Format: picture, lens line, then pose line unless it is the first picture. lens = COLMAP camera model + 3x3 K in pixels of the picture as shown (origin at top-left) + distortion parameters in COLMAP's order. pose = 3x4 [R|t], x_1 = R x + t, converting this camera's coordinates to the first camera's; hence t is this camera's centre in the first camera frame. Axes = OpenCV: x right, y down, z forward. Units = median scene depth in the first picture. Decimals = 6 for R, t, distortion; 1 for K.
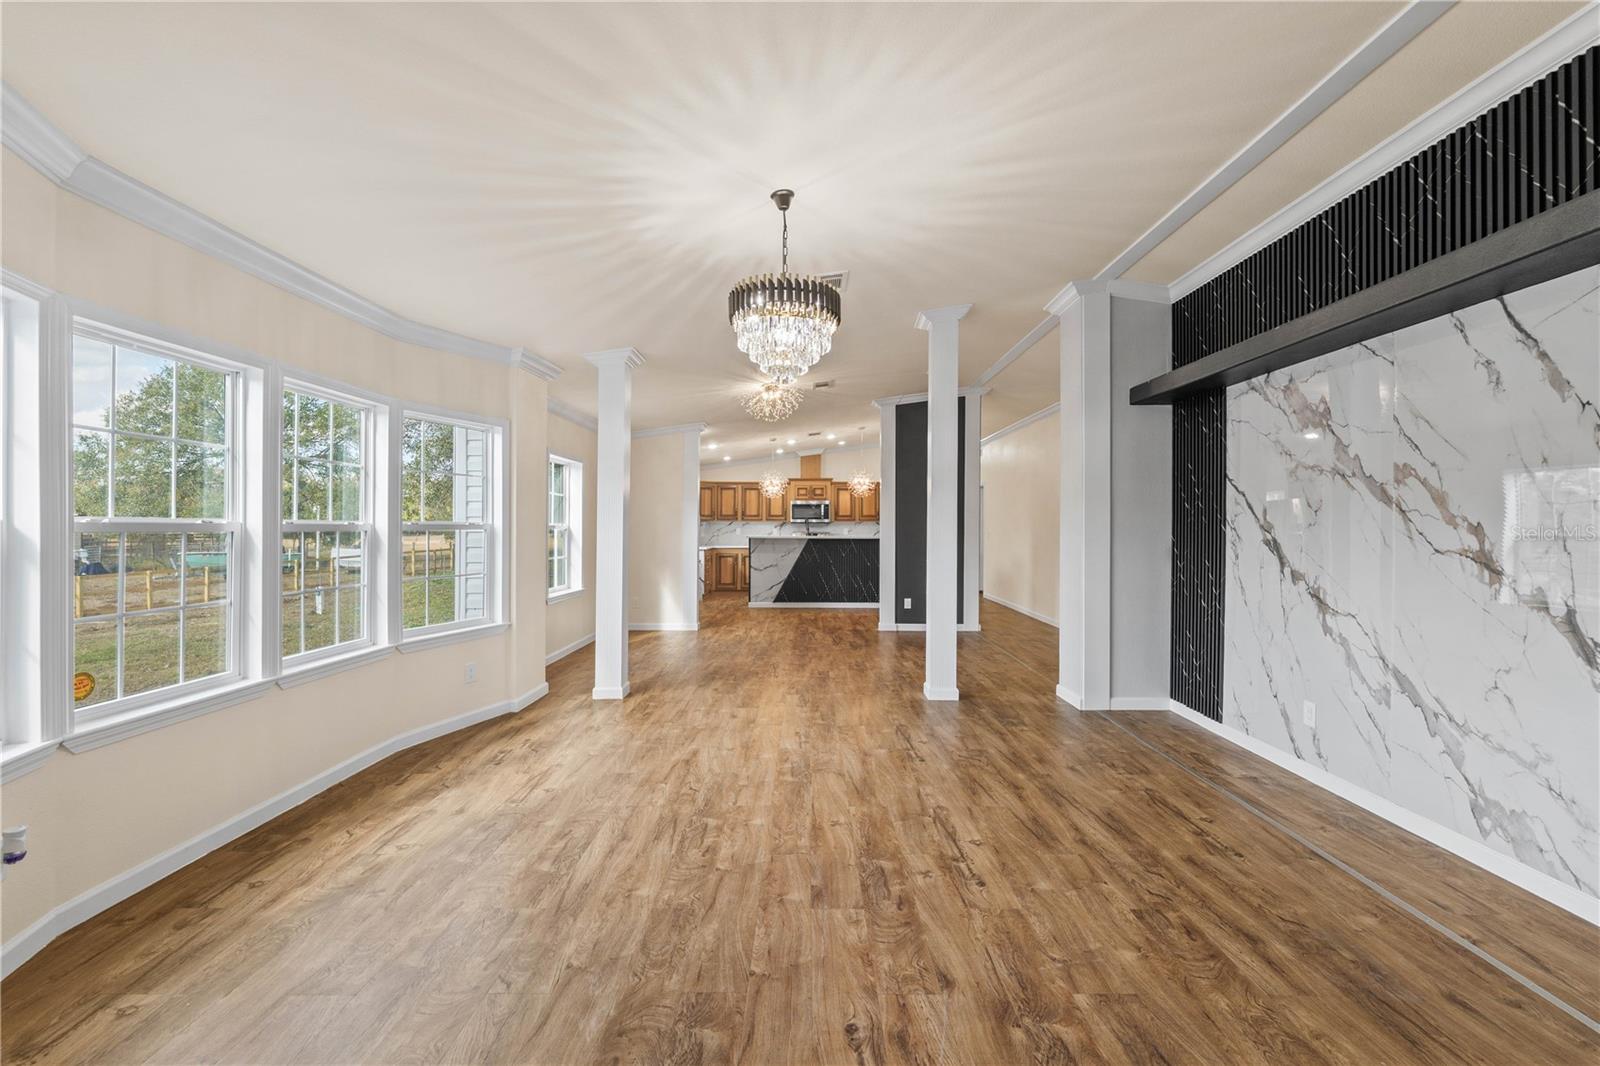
lens RADIAL K [[657.2, 0, 813.6], [0, 657.2, 523.6], [0, 0, 1]] dist [-0.004824, -0.000036]
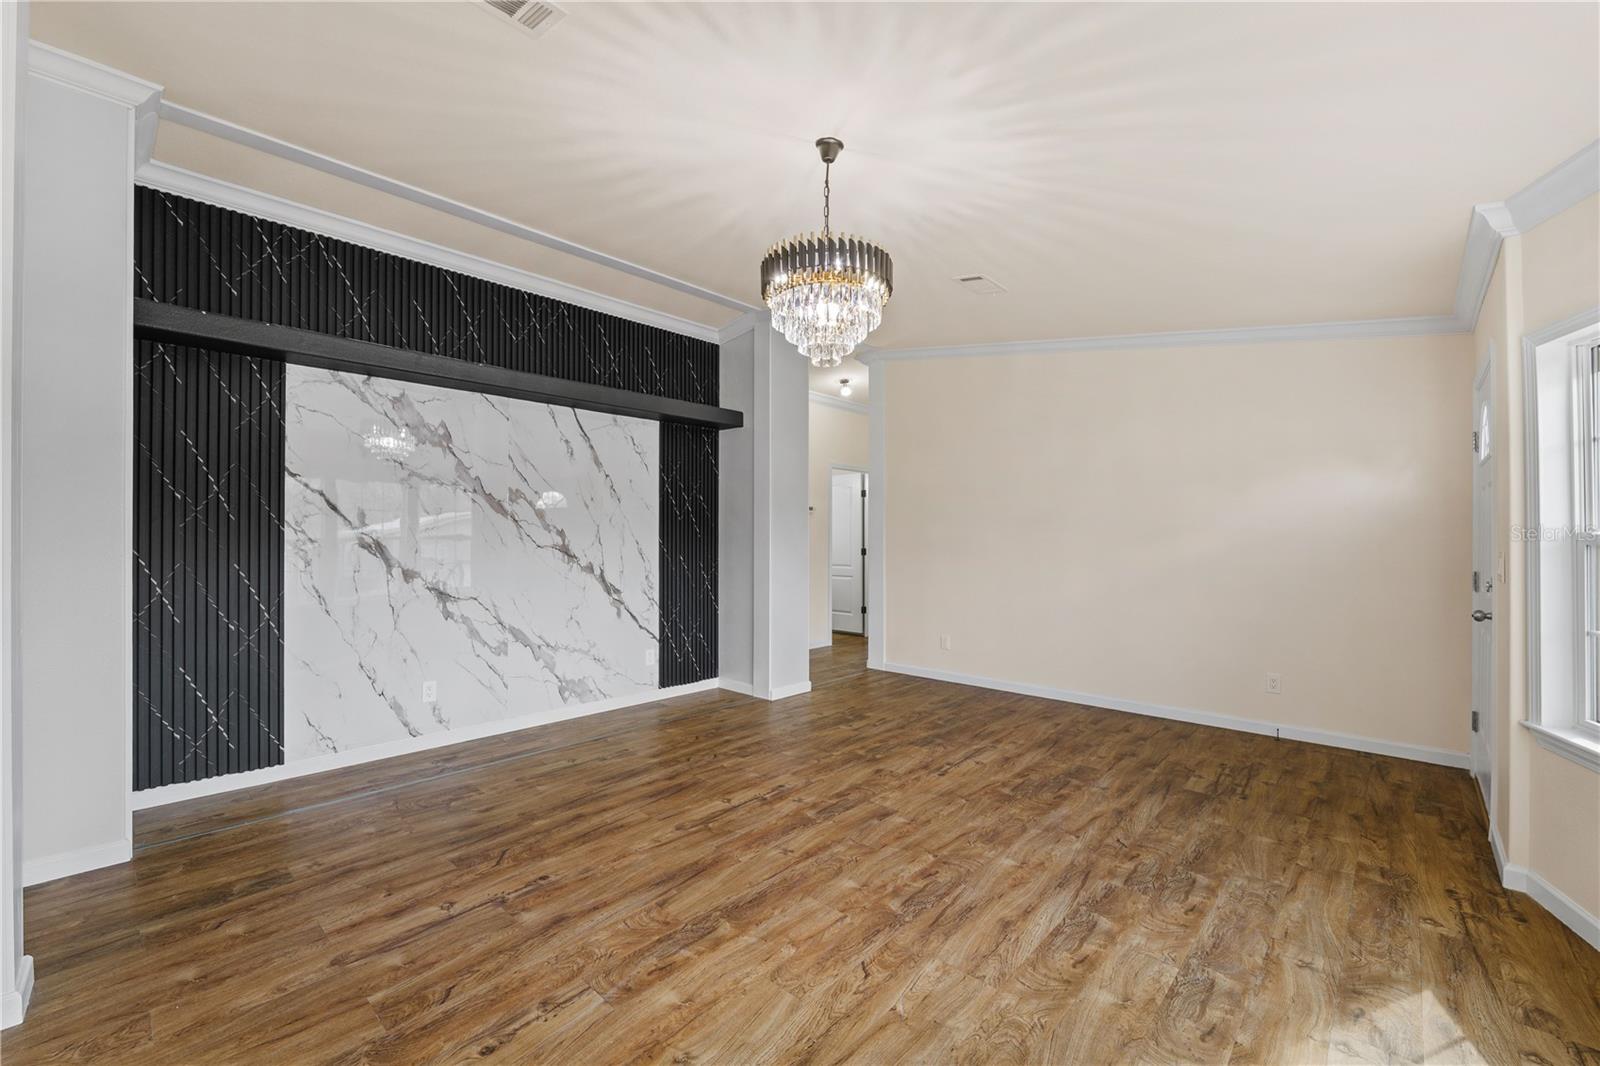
lens RADIAL K [[657.2, 0, 800.8], [0, 657.2, 530.6], [0, 0, 1]] dist [-0.004824, -0.000036]
pose [[-0.725682, -0.003511, 0.688021, -0.619605], [-0.012438, 0.999891, -0.008016, 0.007808], [-0.687918, -0.014375, -0.725646, 1.664576]]
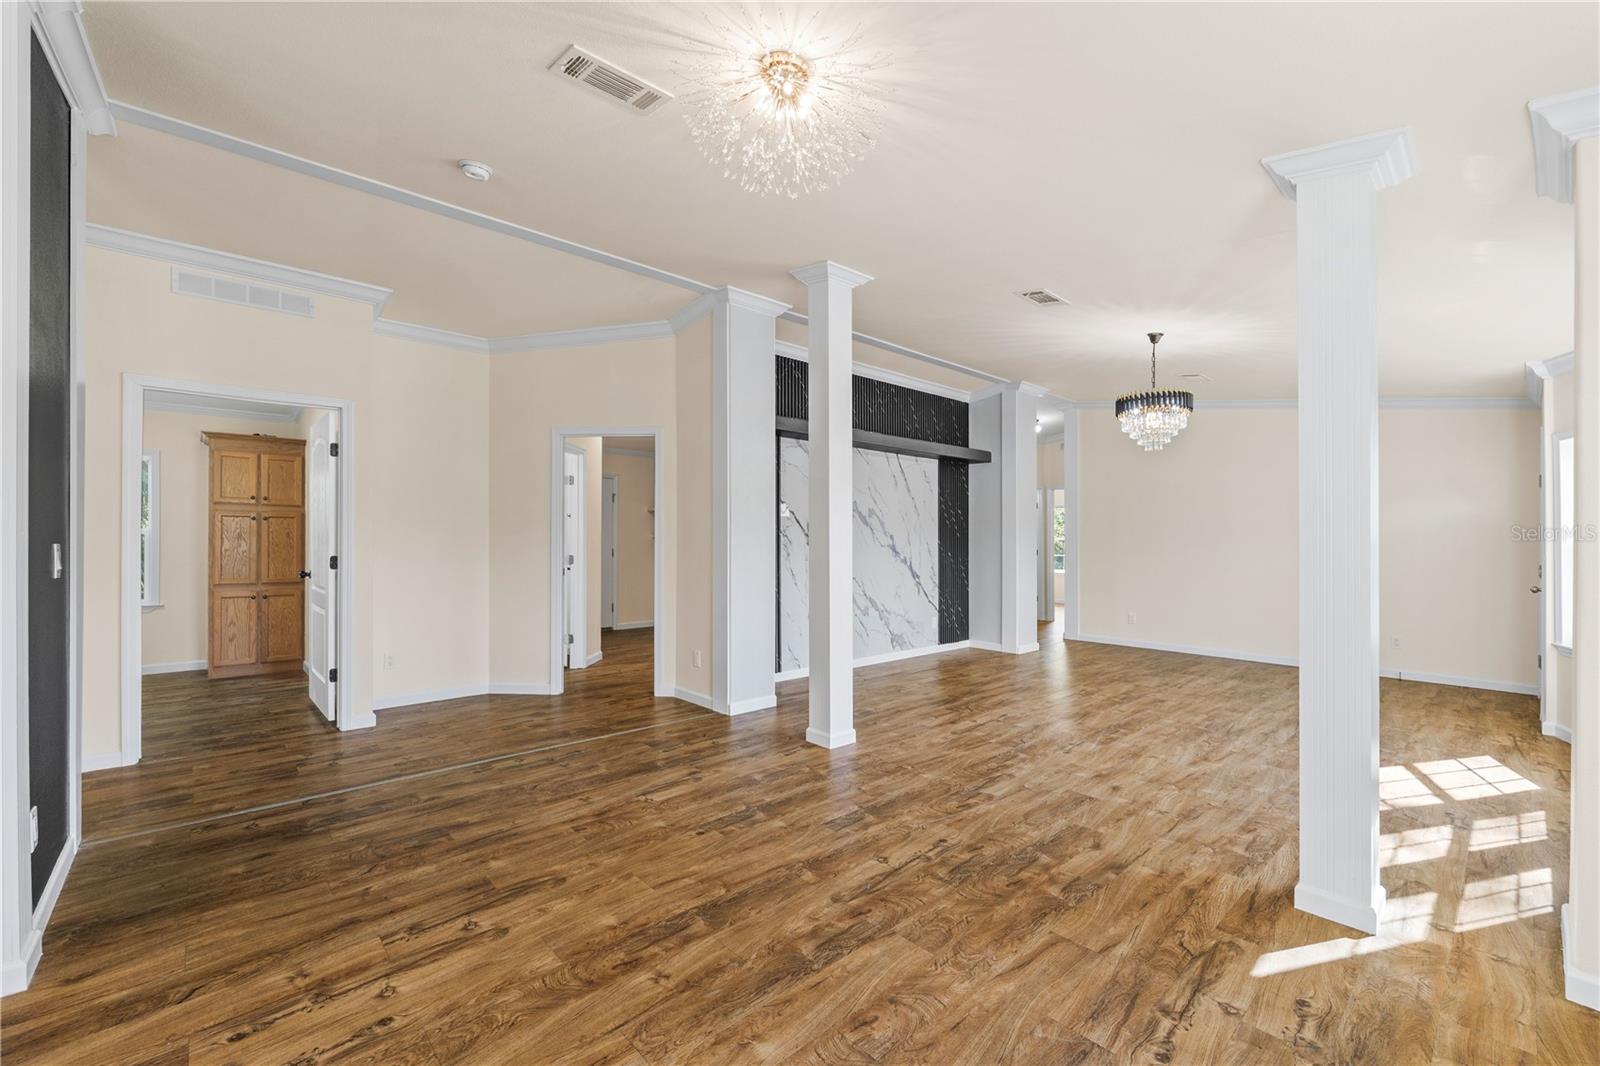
lens RADIAL K [[657.2, 0, 802.3], [0, 657.2, 535.4], [0, 0, 1]] dist [-0.004824, -0.000036]
pose [[-0.661151, -0.007770, 0.750213, -0.698358], [-0.015155, 0.999881, -0.003000, 0.013492], [-0.750100, -0.013353, -0.661189, 2.765305]]
